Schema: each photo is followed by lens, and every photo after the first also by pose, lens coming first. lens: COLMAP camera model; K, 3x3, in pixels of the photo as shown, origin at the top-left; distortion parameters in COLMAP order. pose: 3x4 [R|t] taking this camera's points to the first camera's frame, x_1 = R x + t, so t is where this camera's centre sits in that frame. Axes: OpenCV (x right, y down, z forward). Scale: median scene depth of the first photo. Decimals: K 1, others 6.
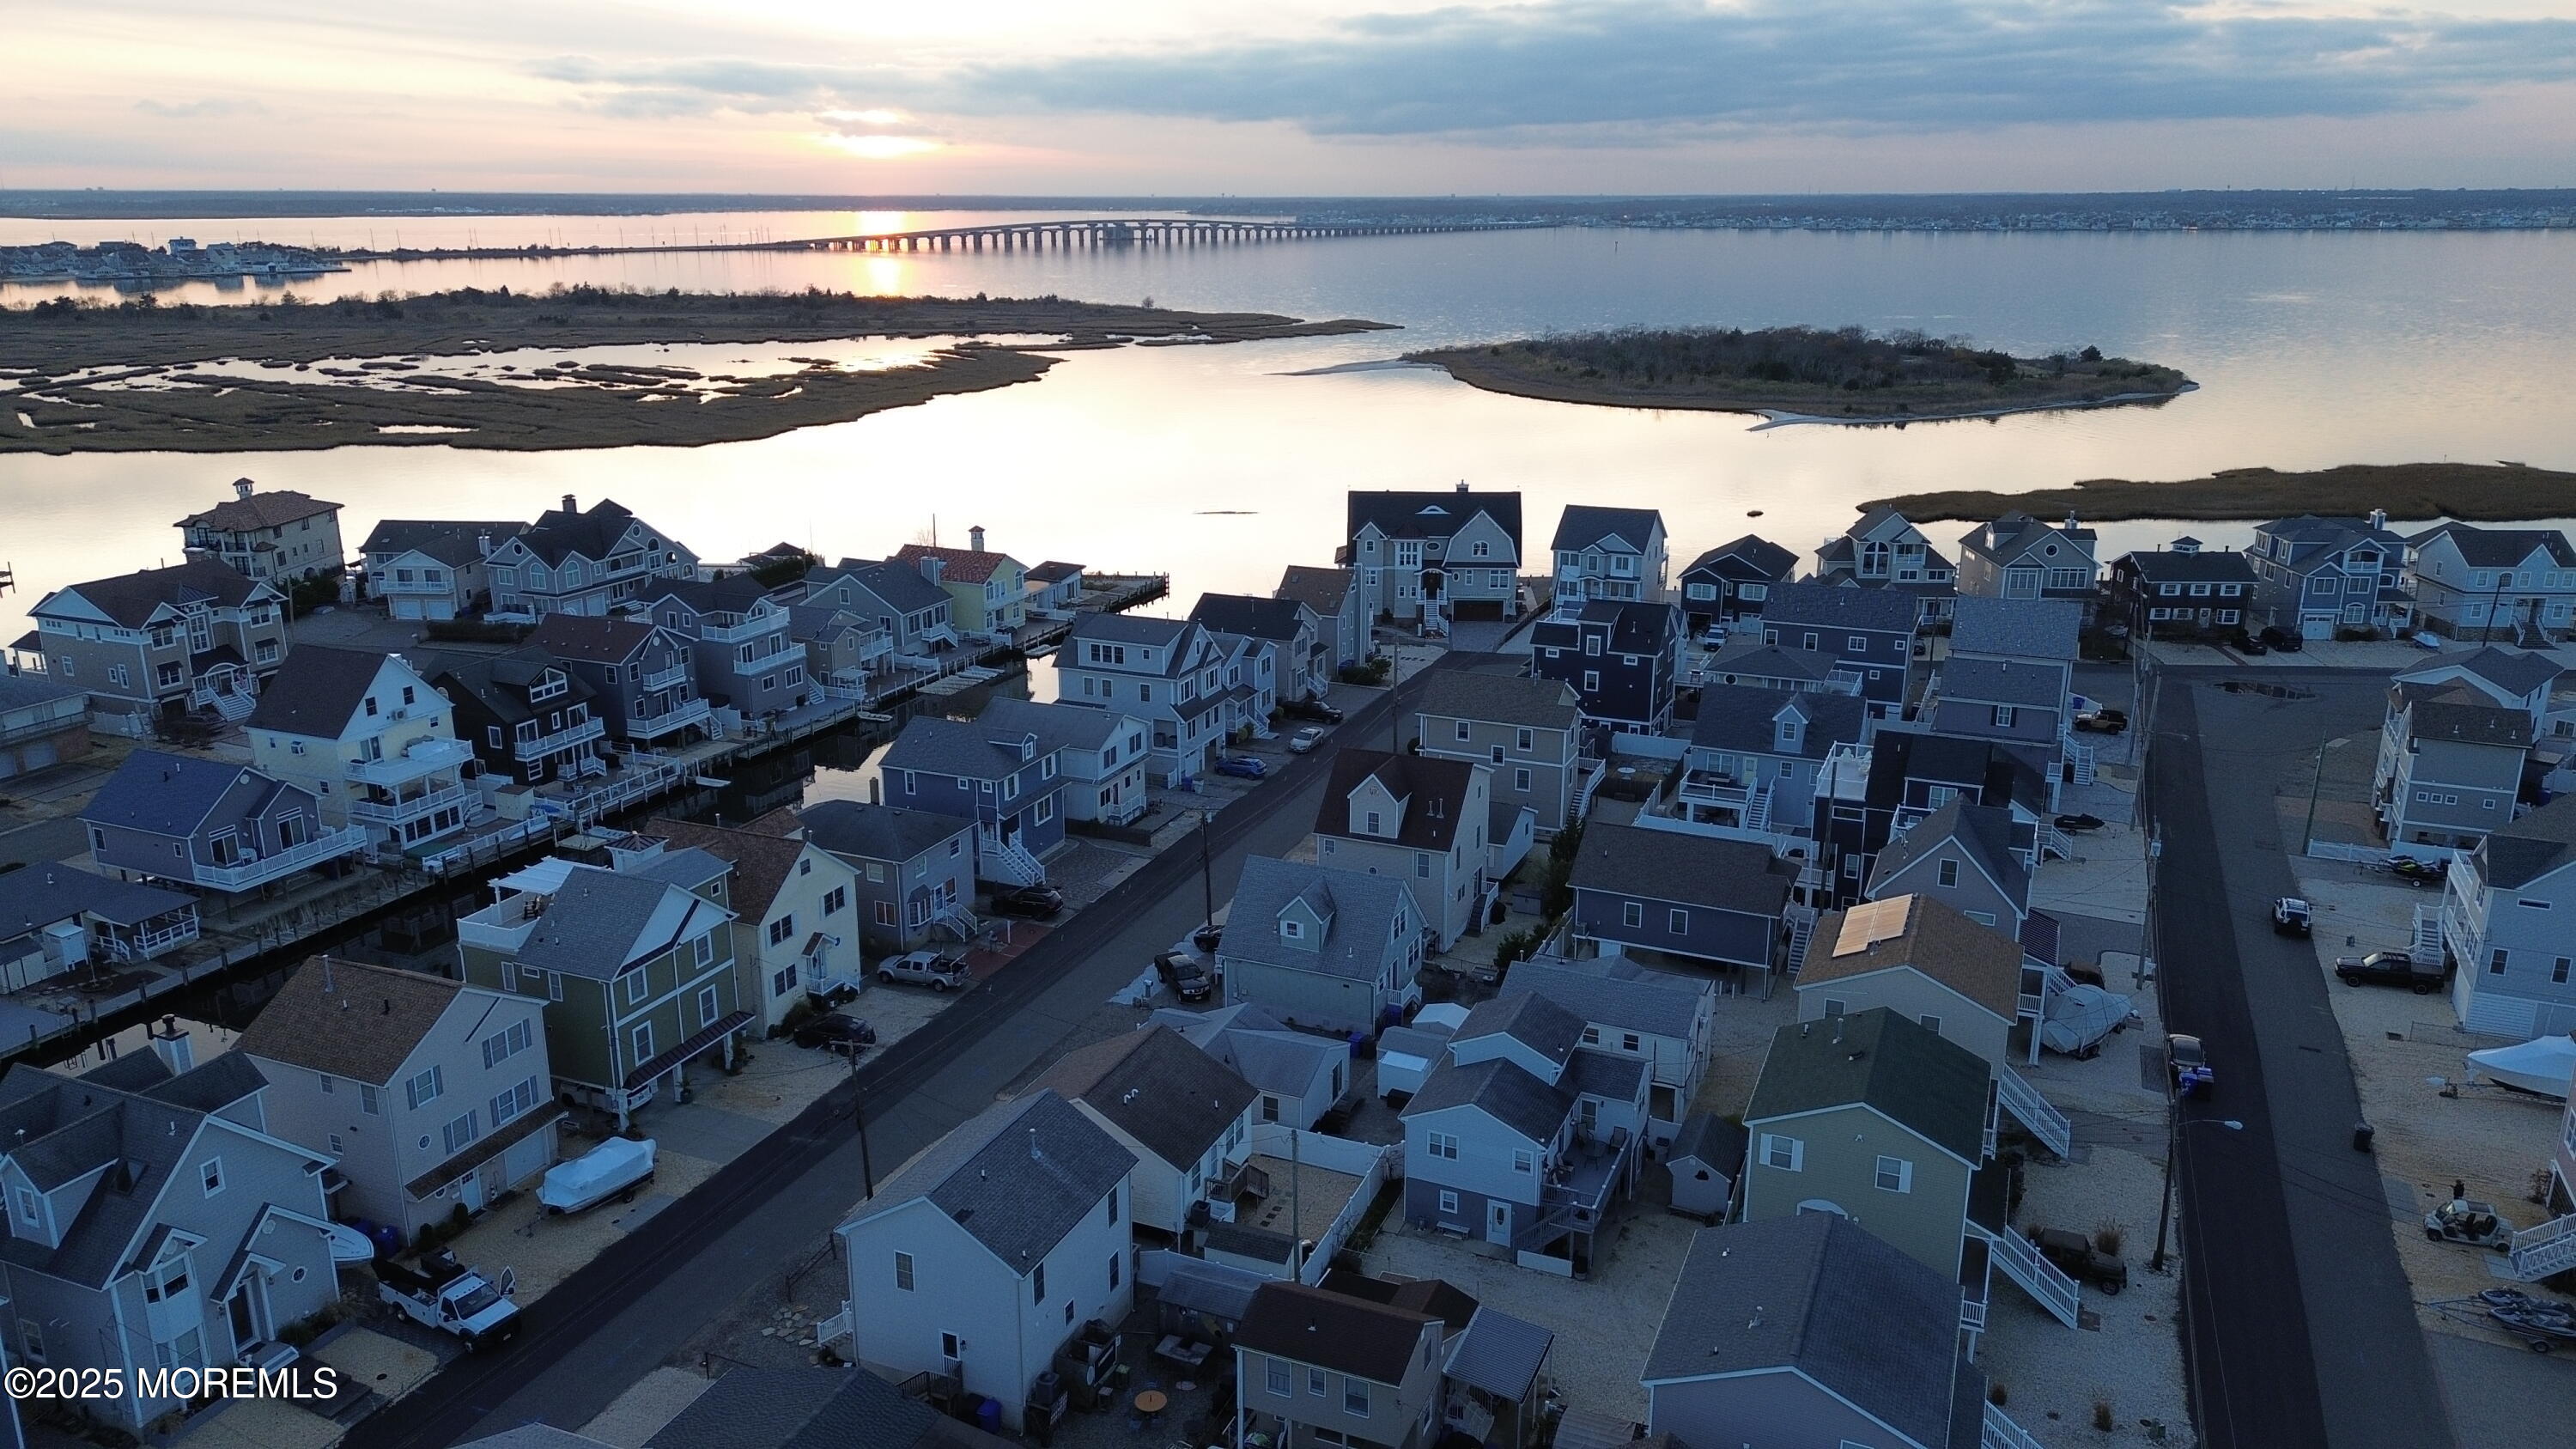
lens RADIAL K [[1801.8, 0, 1288.9], [0, 1801.8, 740.6], [0, 0, 1]] dist [0.078178, -0.073939]
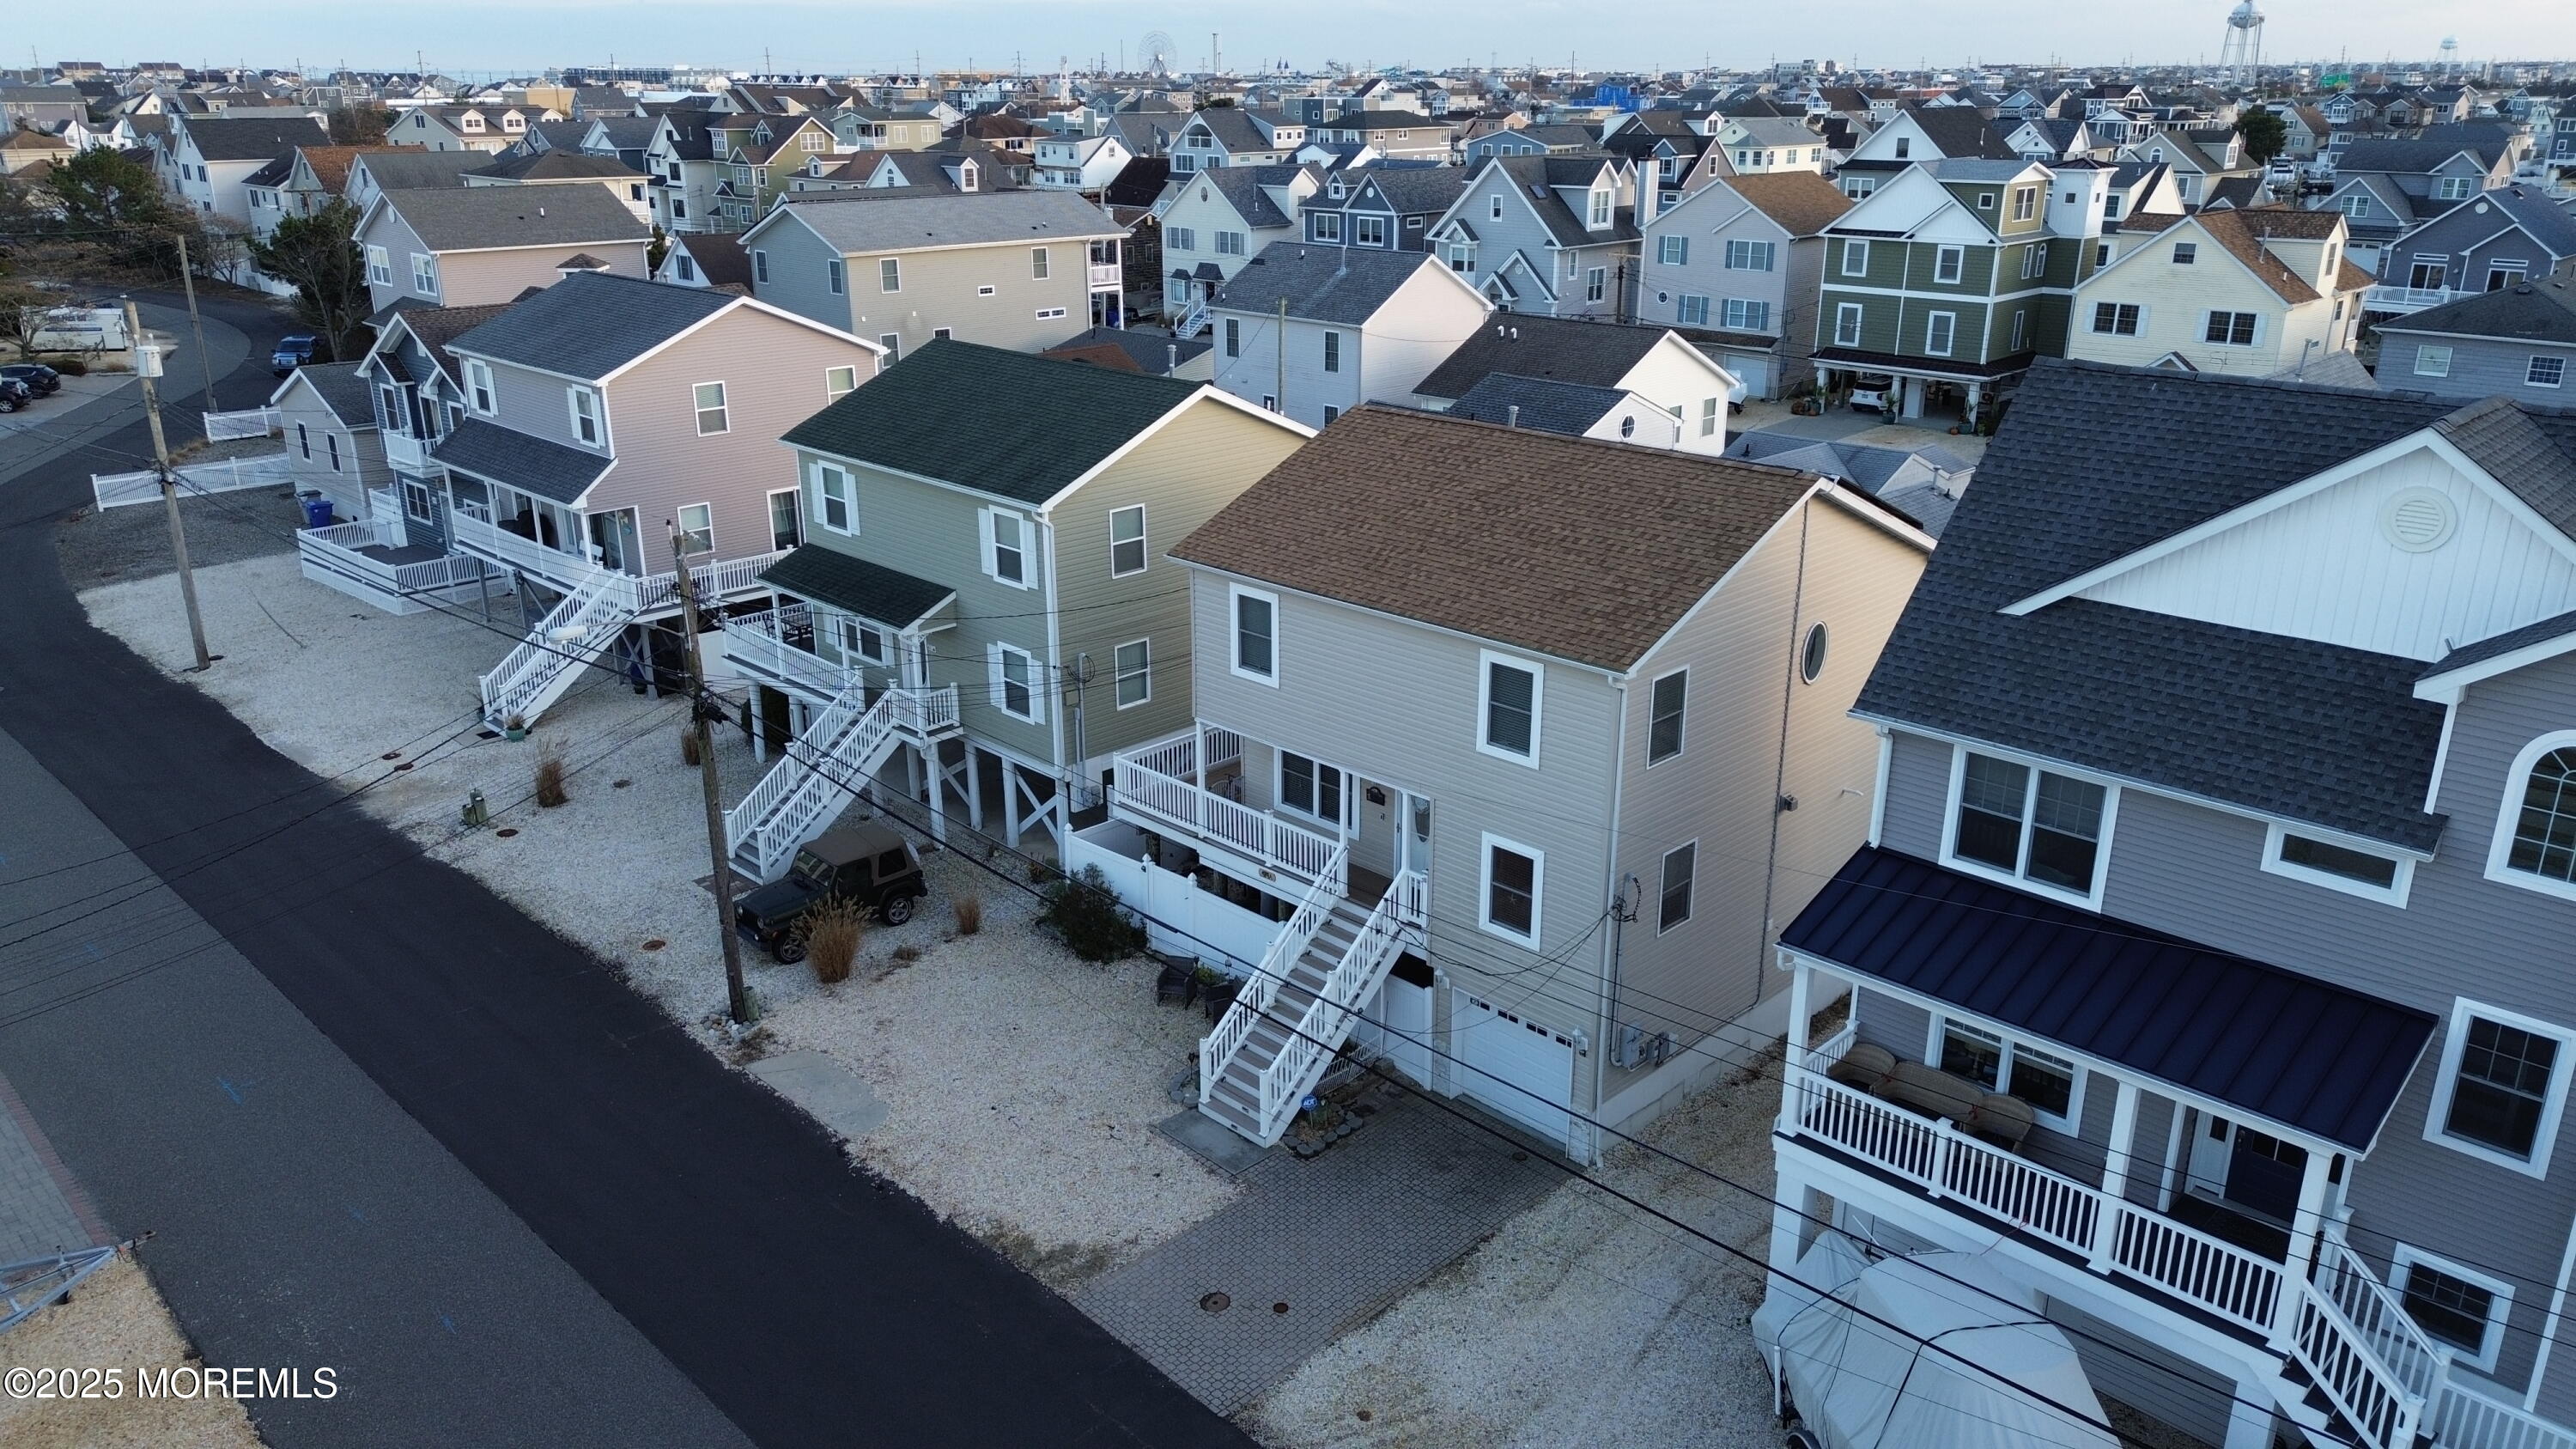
lens RADIAL K [[1815.9, 0, 1289.8], [0, 1815.9, 726.9], [0, 0, 1]] dist [0.068763, -0.059377]
pose [[-0.370765, 0.313508, -0.874212, 0.365821], [-0.265465, 0.866253, 0.423242, 0.008742], [0.889978, 0.388996, -0.237951, 0.560875]]
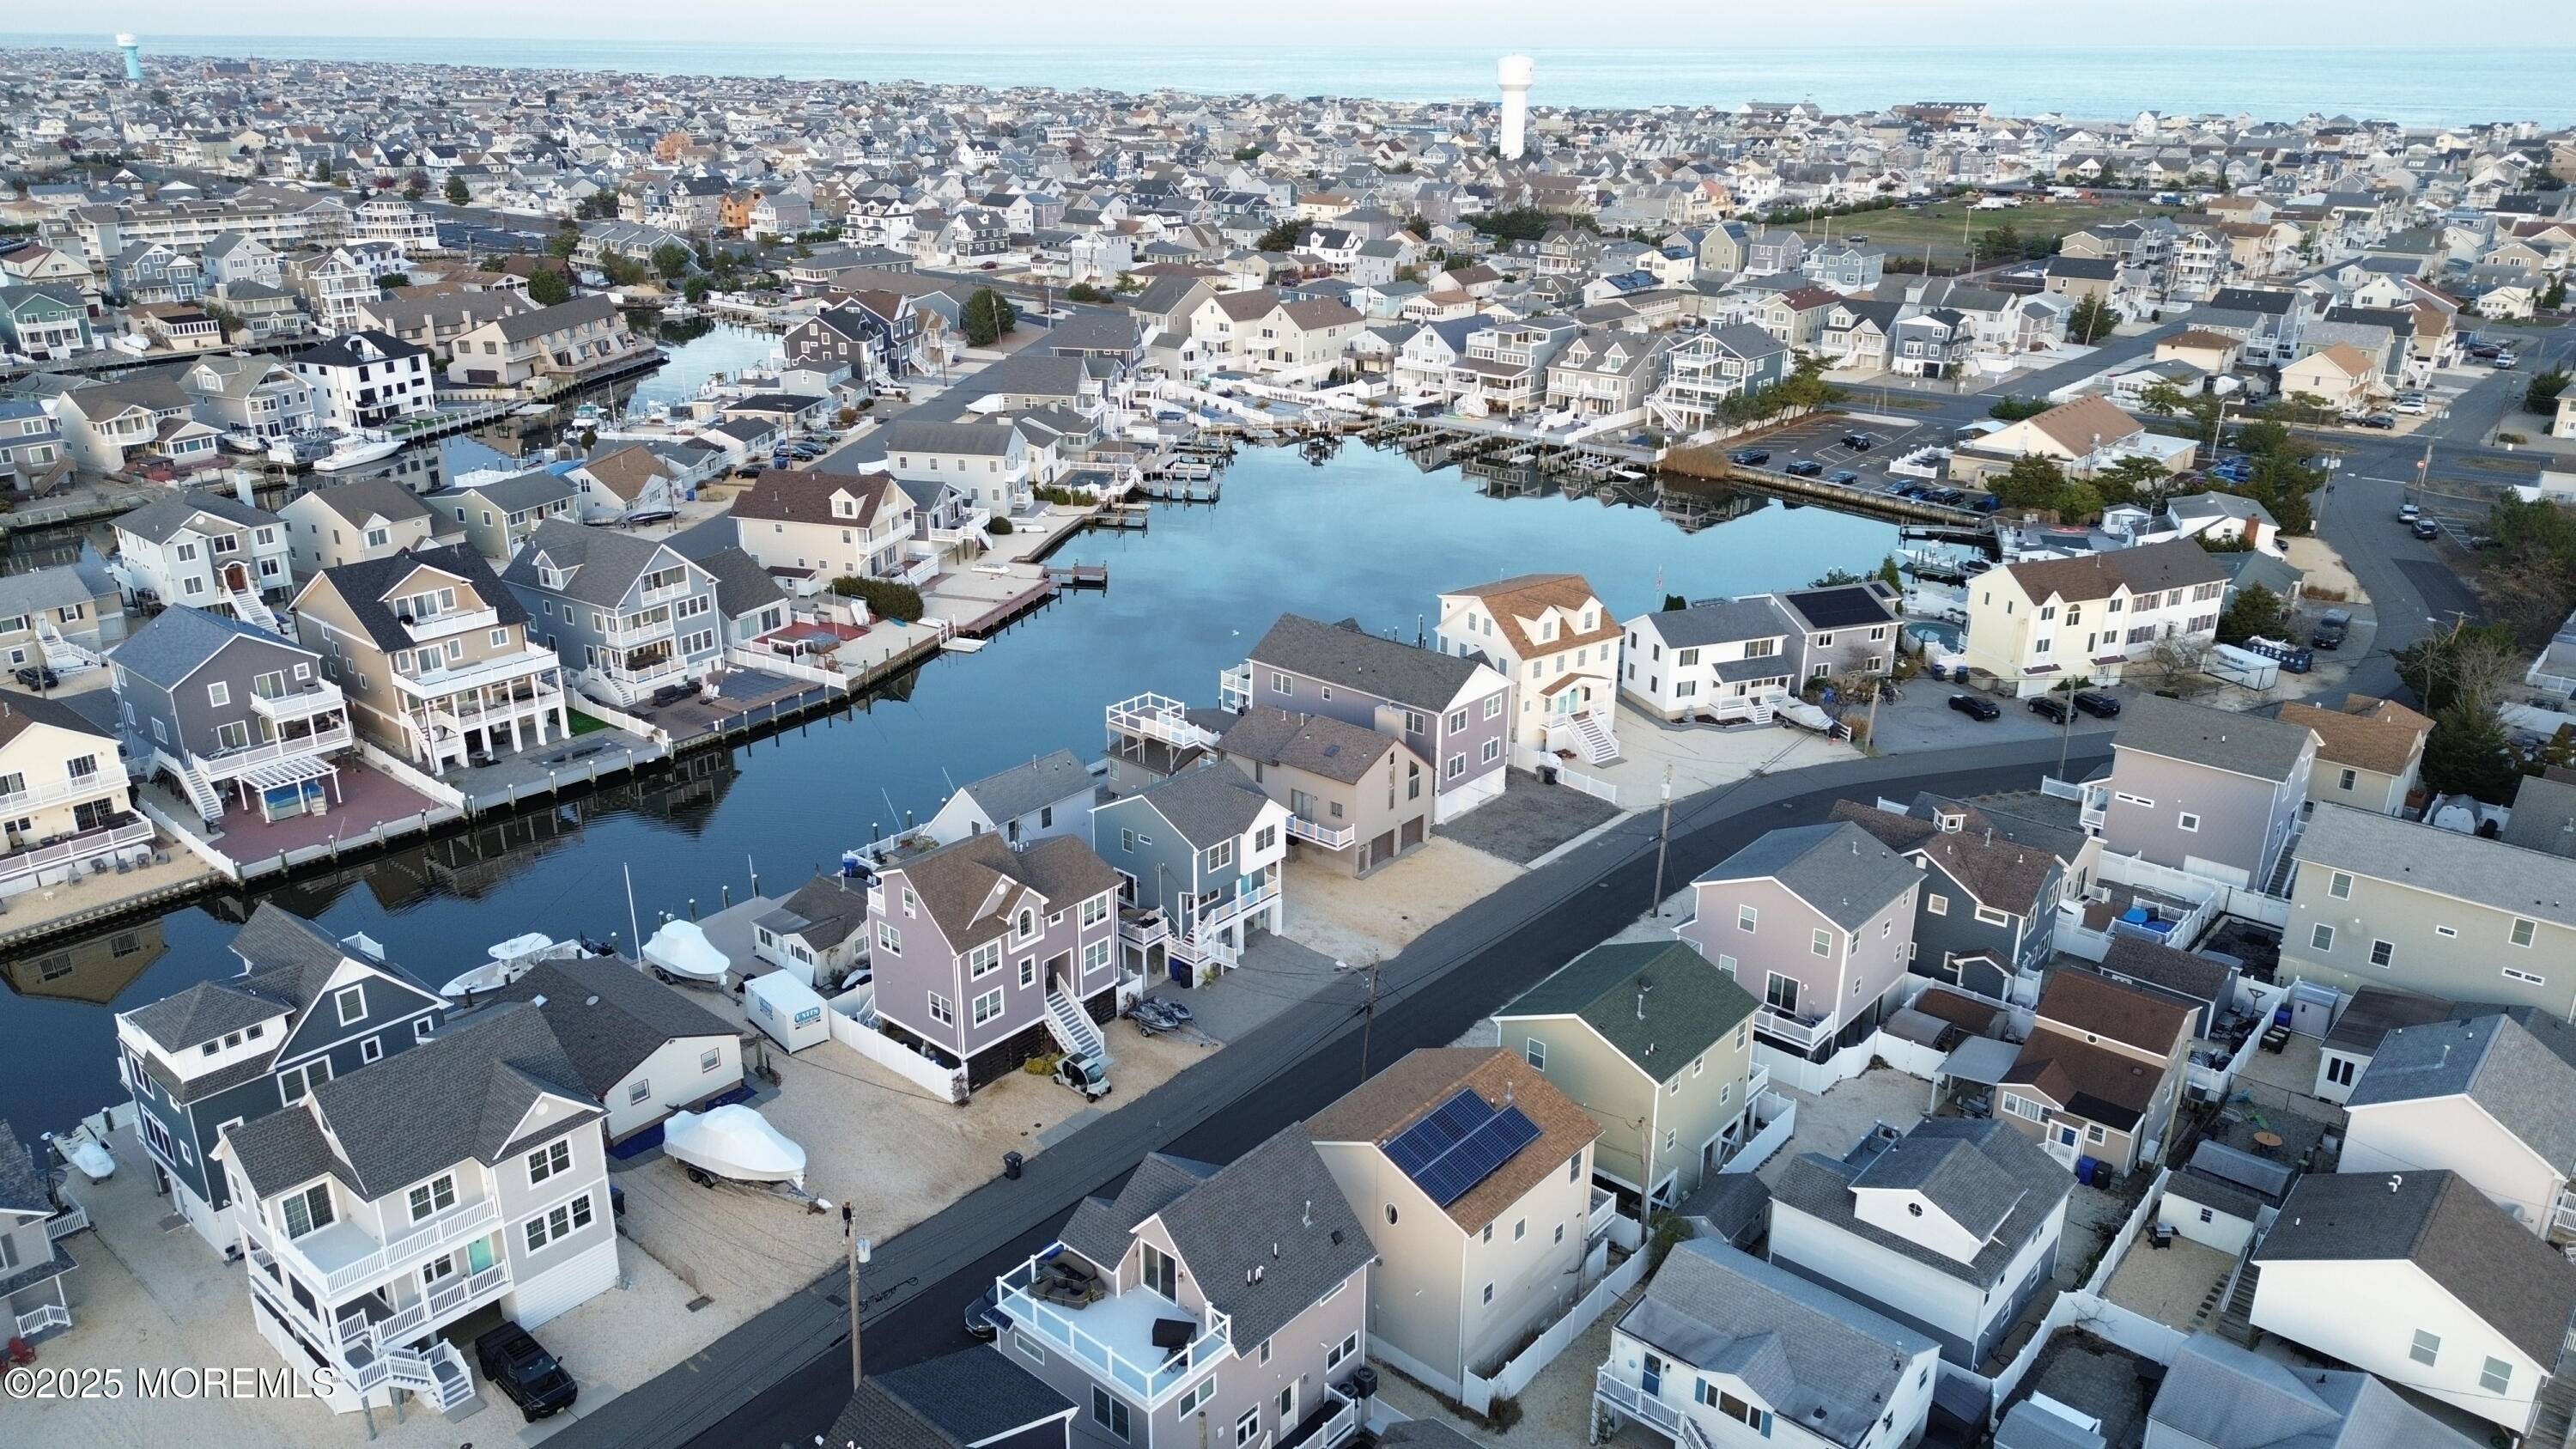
lens RADIAL K [[1809.5, 0, 1288.5], [0, 1809.5, 729.4], [0, 0, 1]] dist [0.073324, -0.068377]
pose [[-0.952680, -0.111226, 0.282895, 0.102397], [0.083186, 0.799731, 0.594567, -0.288124], [-0.292371, 0.589965, -0.752636, 0.826261]]
